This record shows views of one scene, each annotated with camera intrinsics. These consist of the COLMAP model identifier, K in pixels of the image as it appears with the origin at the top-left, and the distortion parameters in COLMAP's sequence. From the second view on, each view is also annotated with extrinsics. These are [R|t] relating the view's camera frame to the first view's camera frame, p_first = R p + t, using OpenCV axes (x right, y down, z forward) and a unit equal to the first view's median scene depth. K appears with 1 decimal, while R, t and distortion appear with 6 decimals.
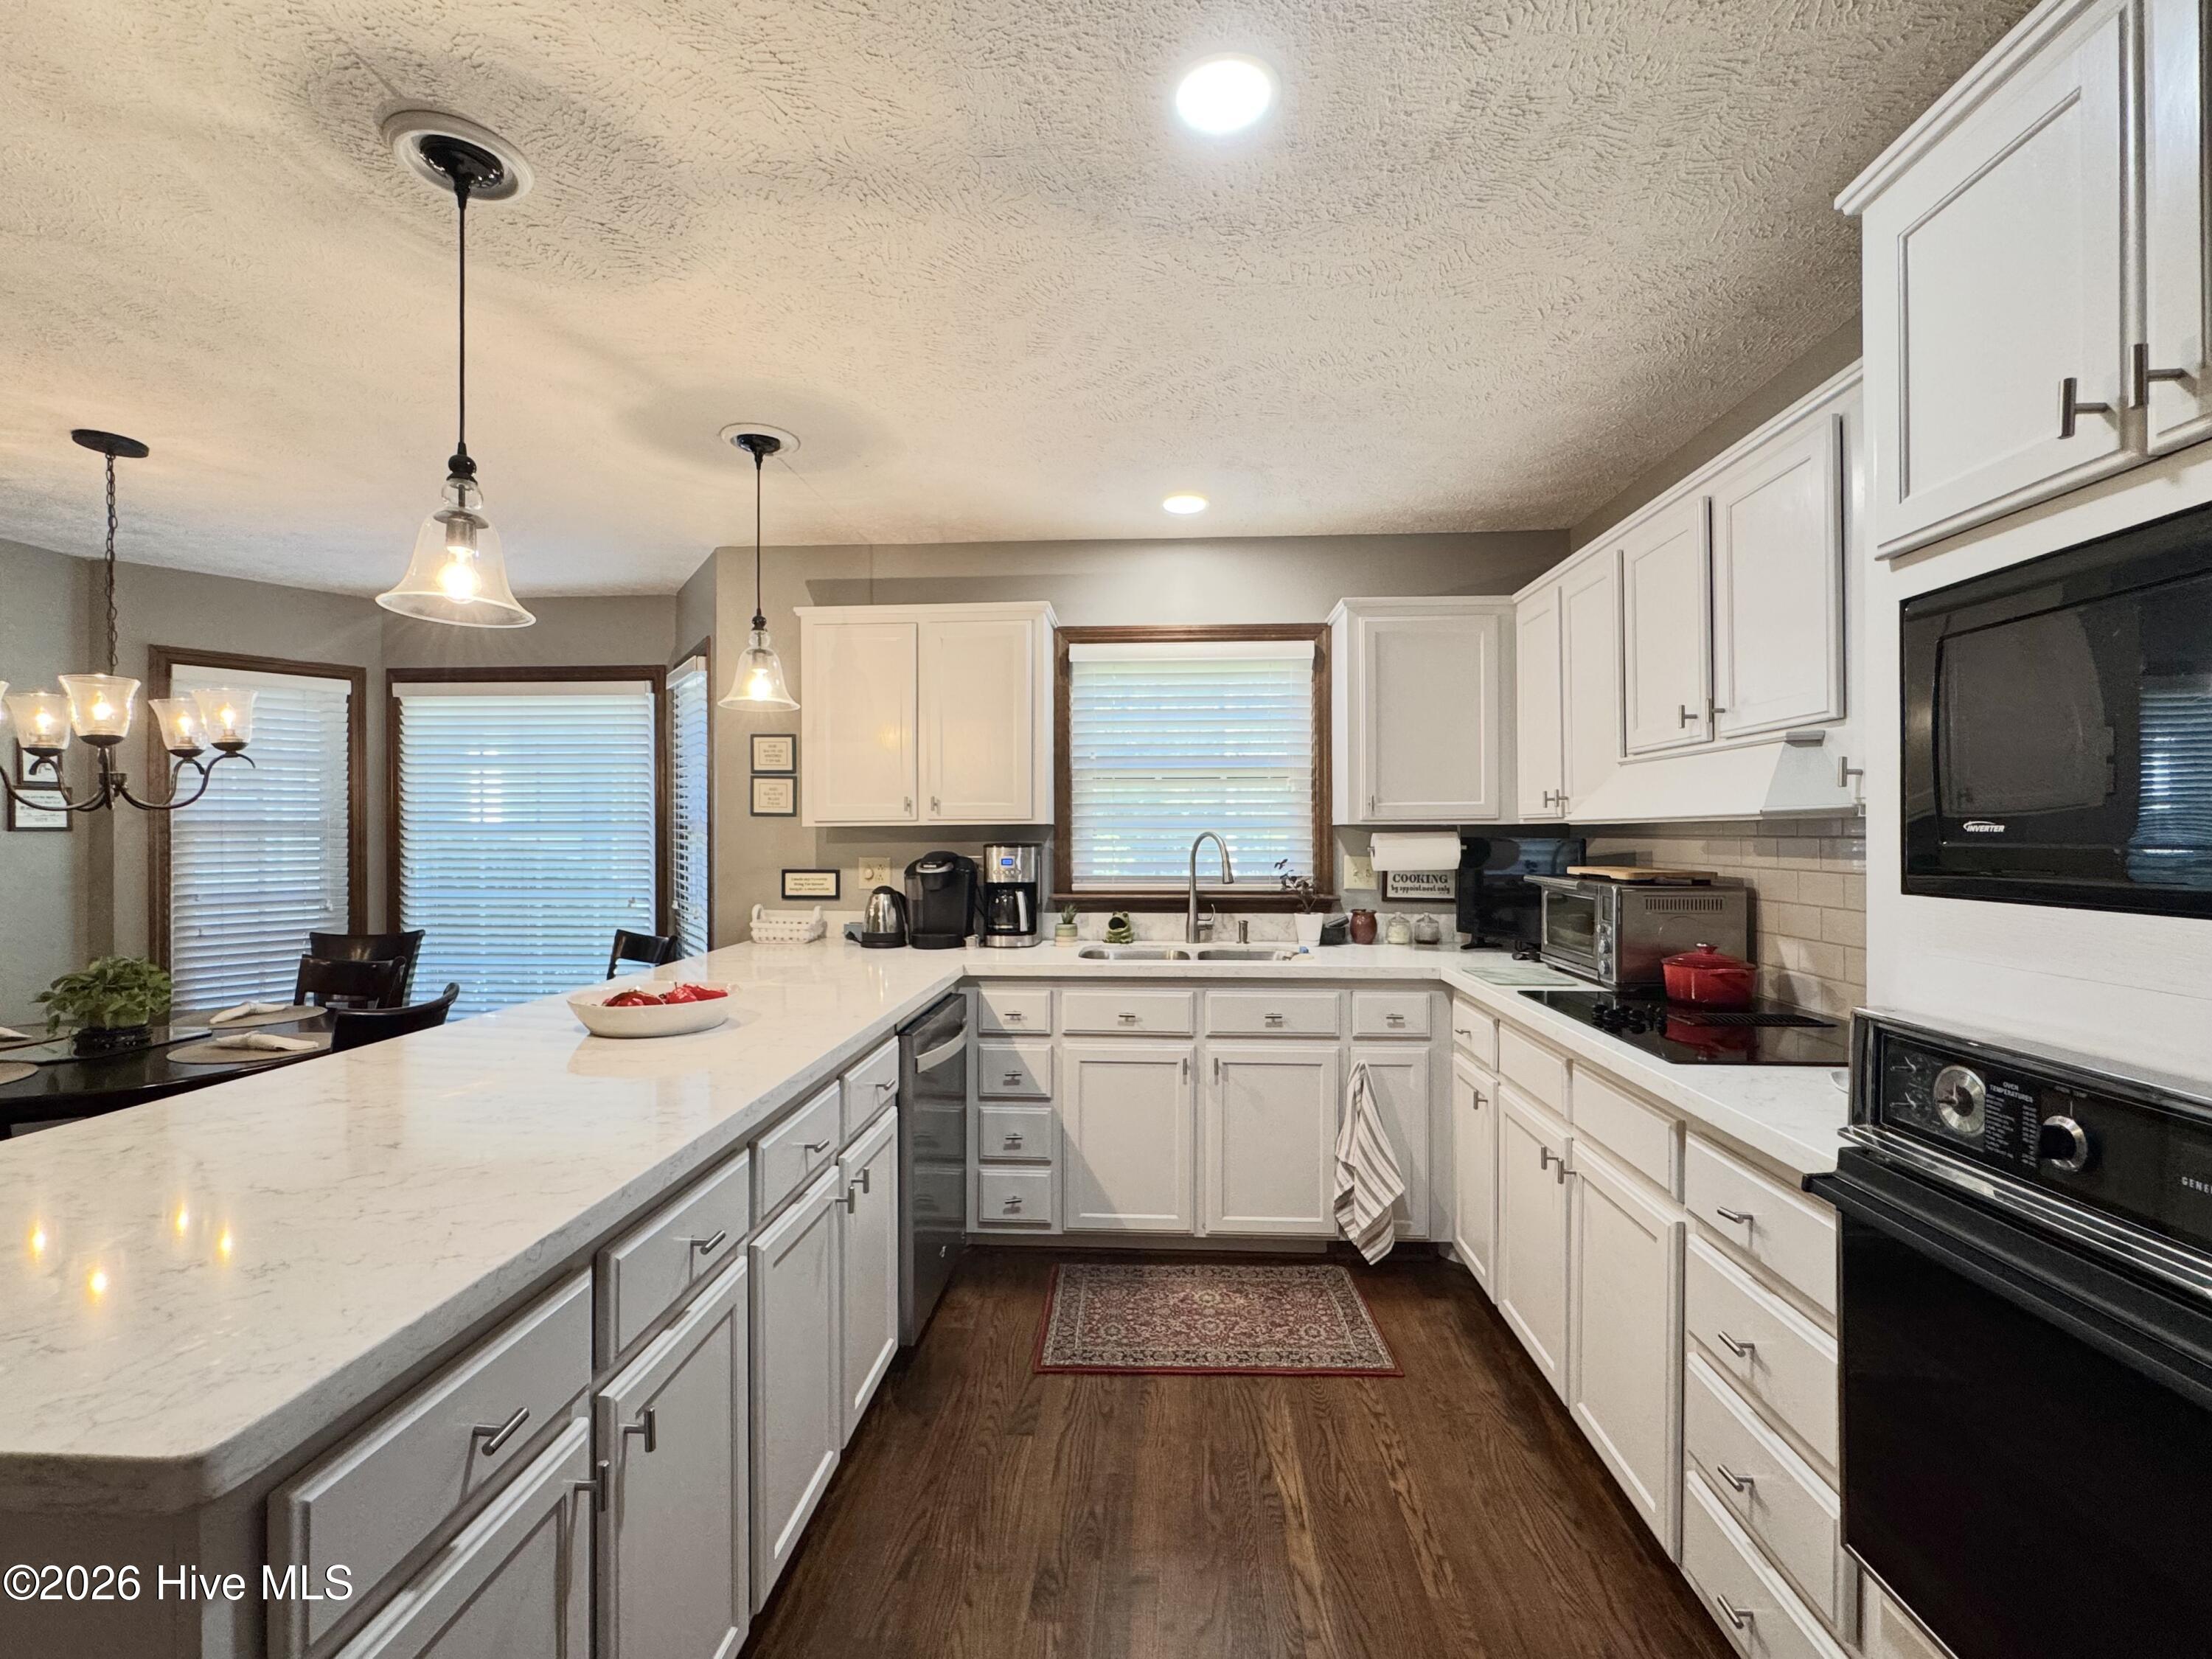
lens RADIAL K [[976.1, 0, 1106.0], [0, 976.1, 829.5], [0, 0, 1]] dist [-0.005120, 0.000223]
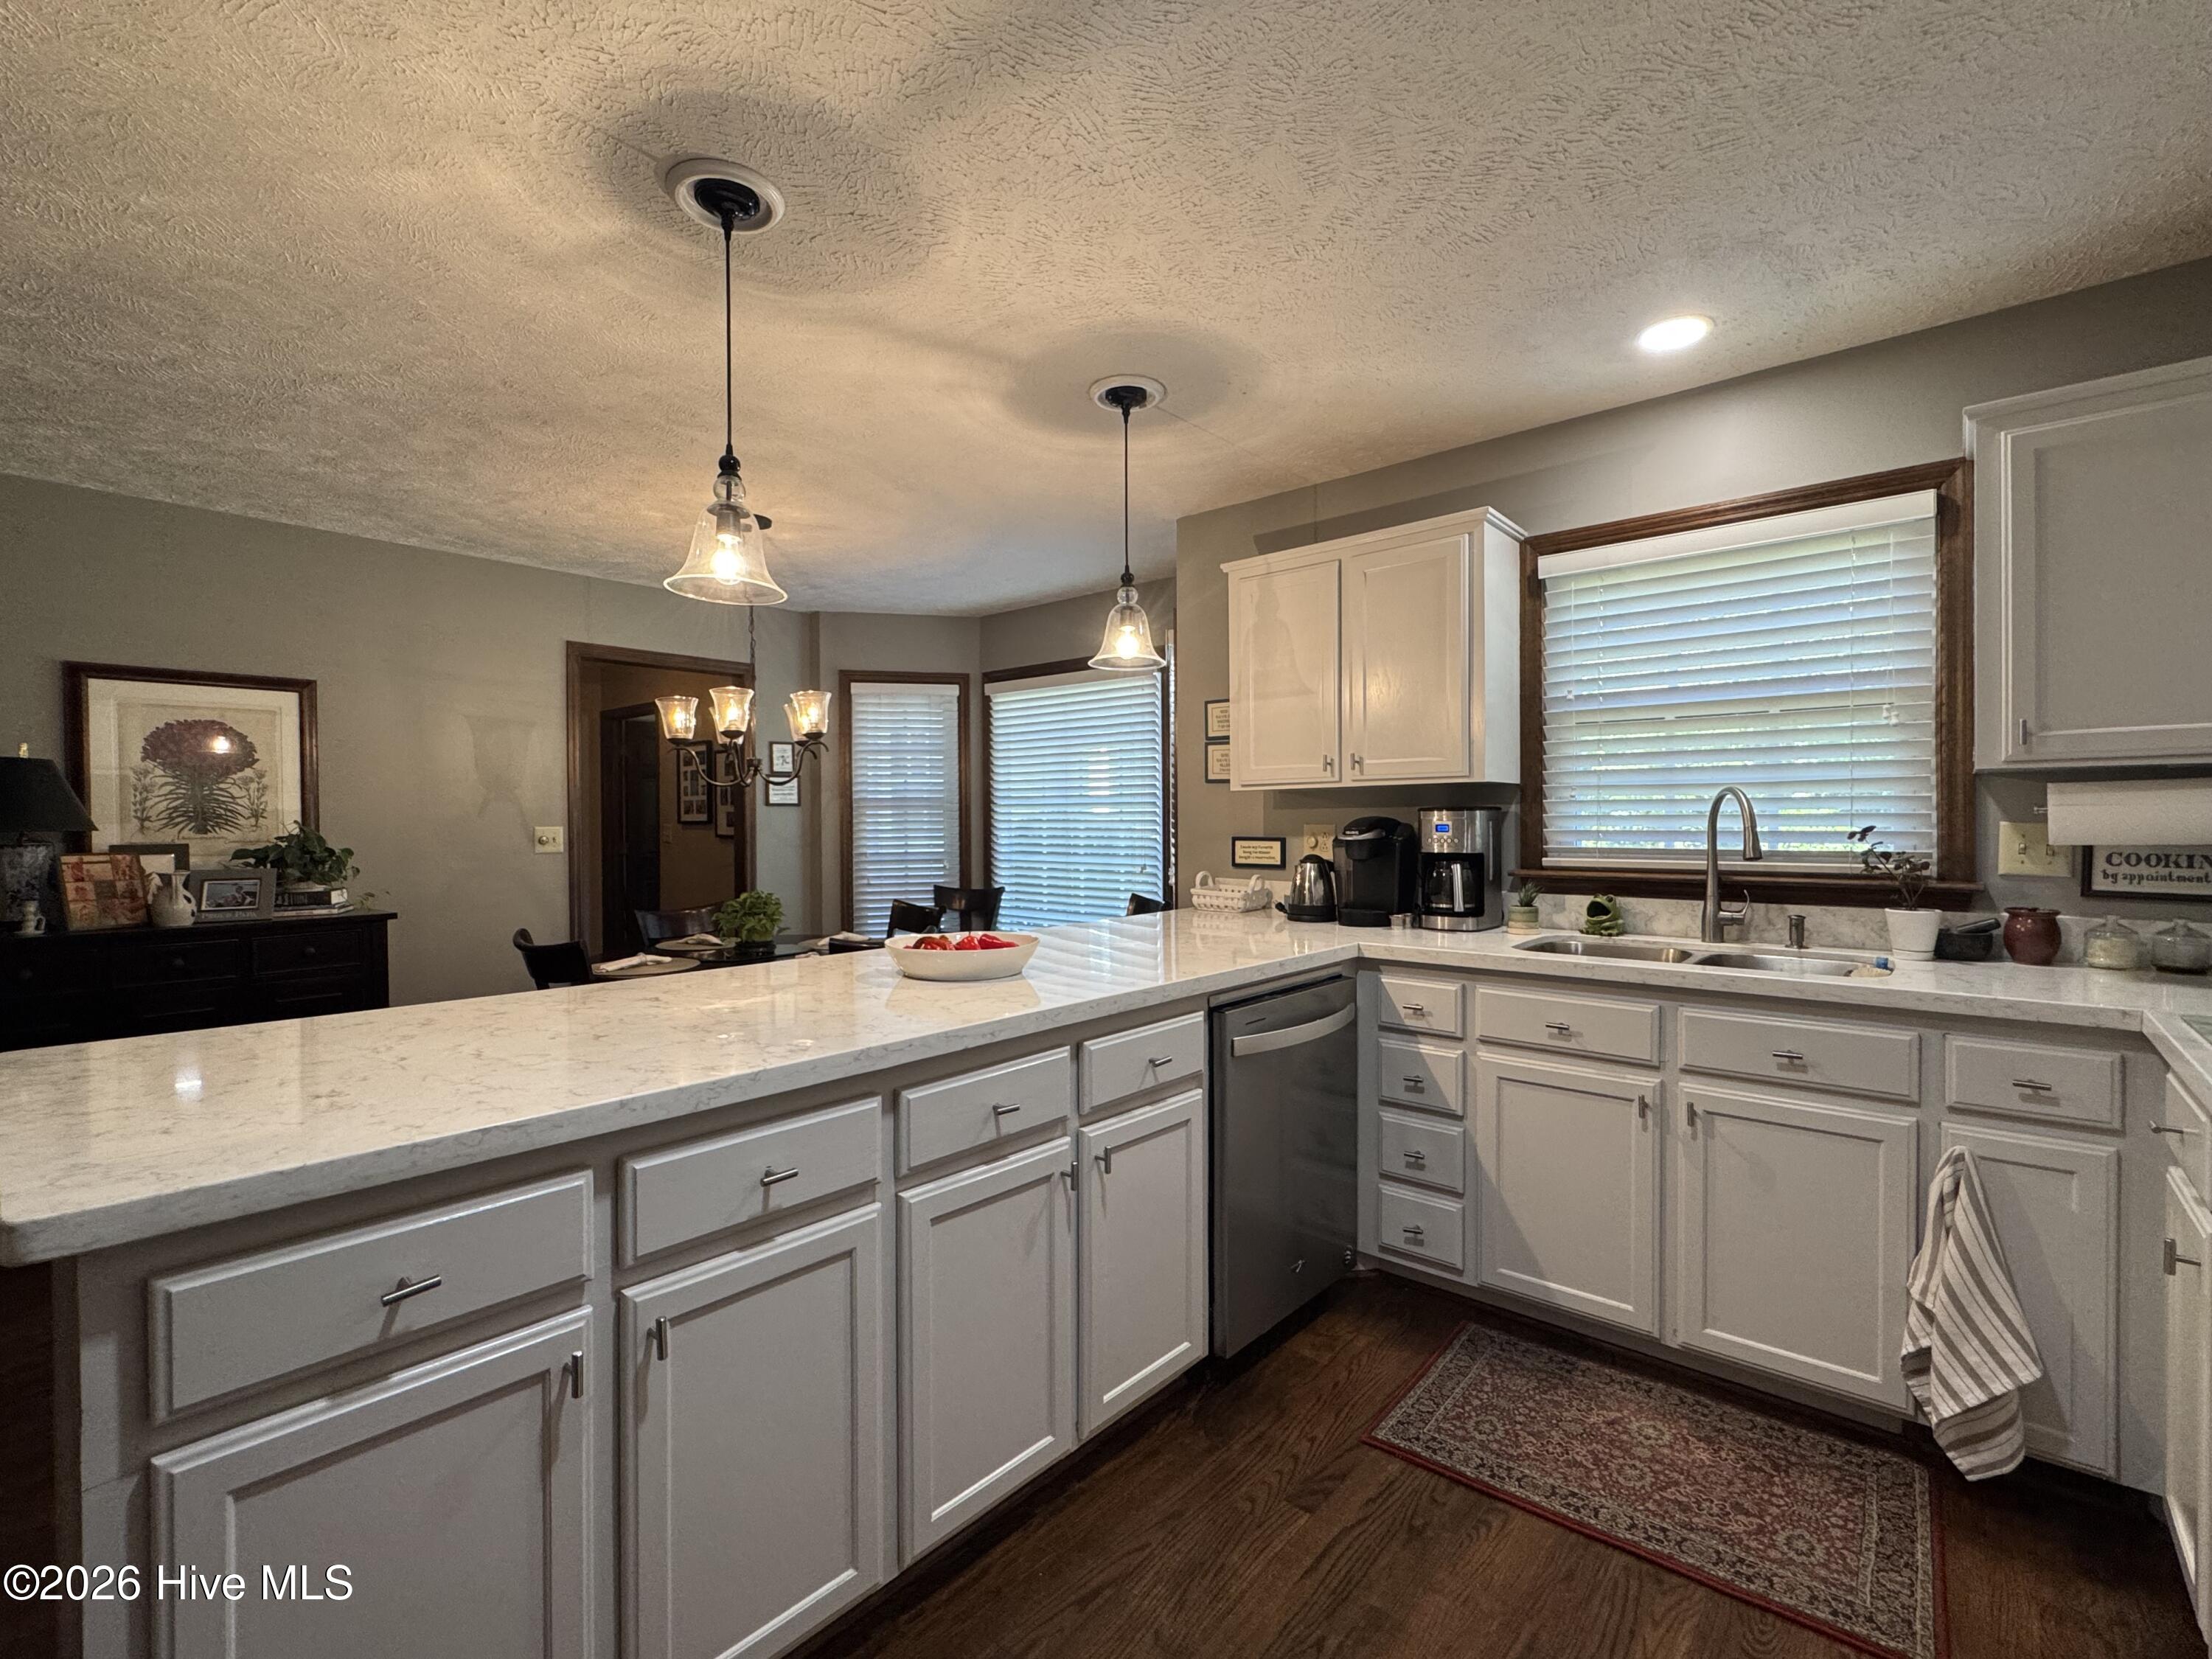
lens RADIAL K [[976.1, 0, 1106.0], [0, 976.1, 829.5], [0, 0, 1]] dist [-0.005120, 0.000223]
pose [[0.791155, 0.003901, -0.611603, 0.202820], [0.006031, 0.999881, 0.014179, 0.022944], [0.611586, -0.014906, 0.791038, 0.179133]]
